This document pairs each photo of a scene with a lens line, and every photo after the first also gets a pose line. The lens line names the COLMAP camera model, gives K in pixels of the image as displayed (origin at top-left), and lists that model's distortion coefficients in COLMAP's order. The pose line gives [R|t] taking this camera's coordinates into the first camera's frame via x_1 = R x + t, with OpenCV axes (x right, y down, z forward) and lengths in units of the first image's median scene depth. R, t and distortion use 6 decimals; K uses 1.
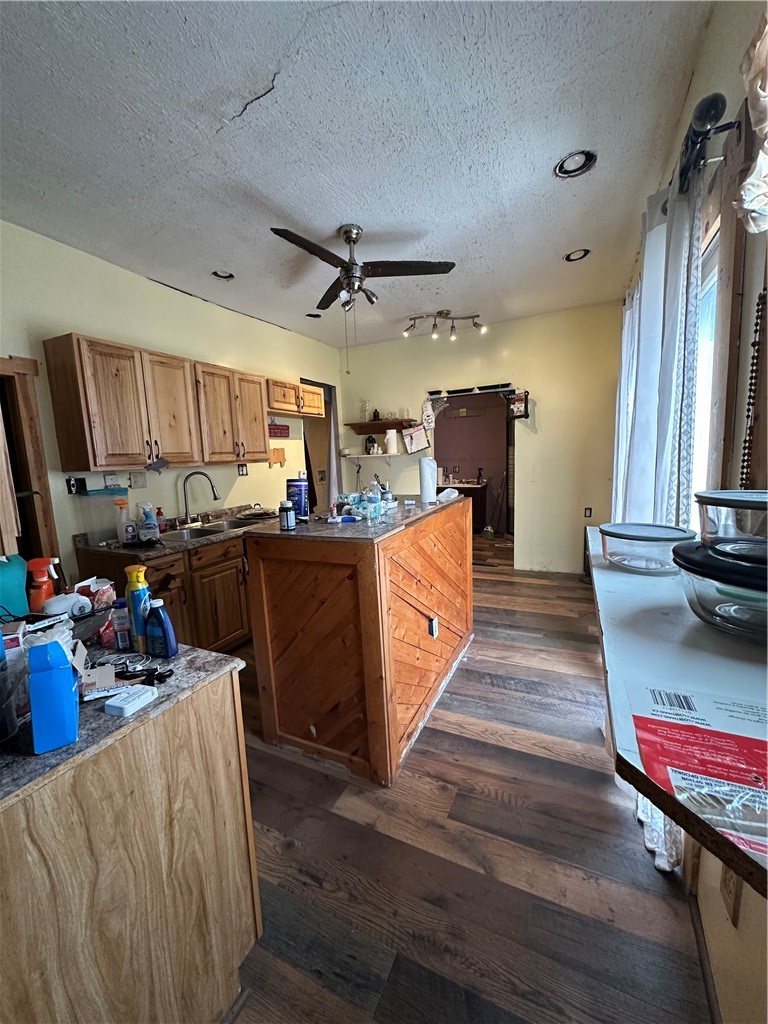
lens RADIAL K [[409.9, 0, 383.0], [0, 409.9, 515.9], [0, 0, 1]] dist [-0.003744, -0.000366]
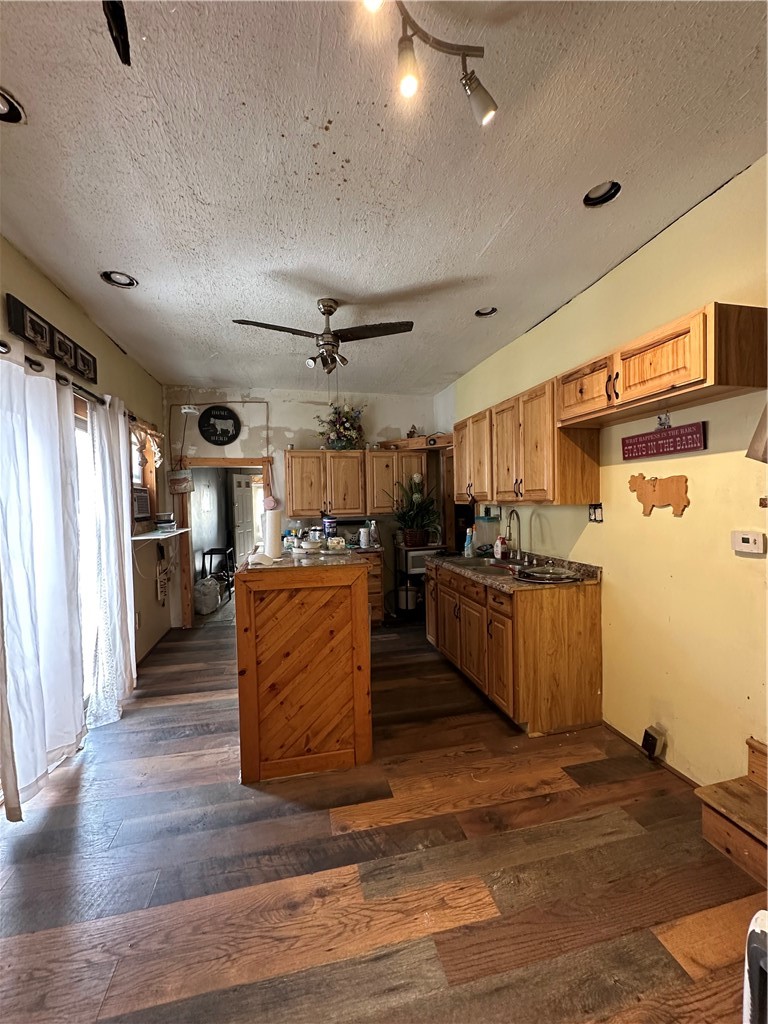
lens RADIAL K [[409.9, 0, 381.1], [0, 409.9, 511.6], [0, 0, 1]] dist [-0.003744, -0.000366]
pose [[-0.779069, 0.069478, -0.623077, 0.464684], [-0.042069, 0.985807, 0.162526, -0.280630], [0.625525, 0.152831, -0.765089, 1.731897]]
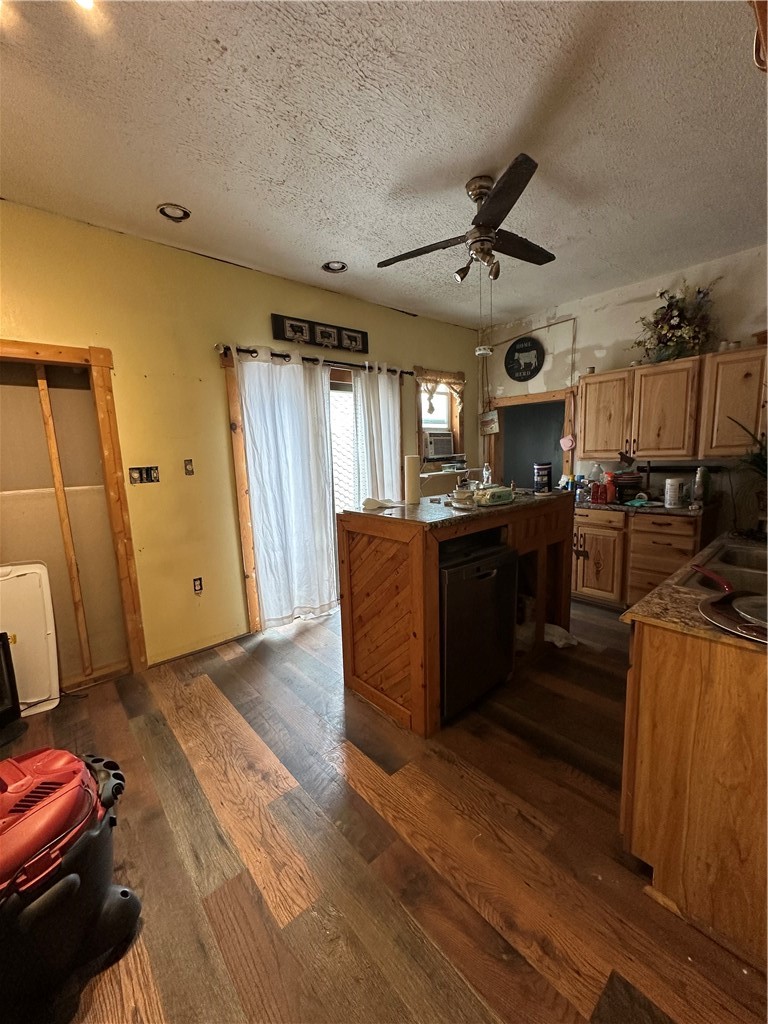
lens RADIAL K [[409.9, 0, 384.7], [0, 409.9, 510.7], [0, 0, 1]] dist [-0.003744, -0.000366]
pose [[-0.914955, 0.015722, 0.403250, -0.190384], [0.131044, 0.956666, 0.260033, -0.252318], [-0.381688, 0.290762, -0.877367, 1.729420]]
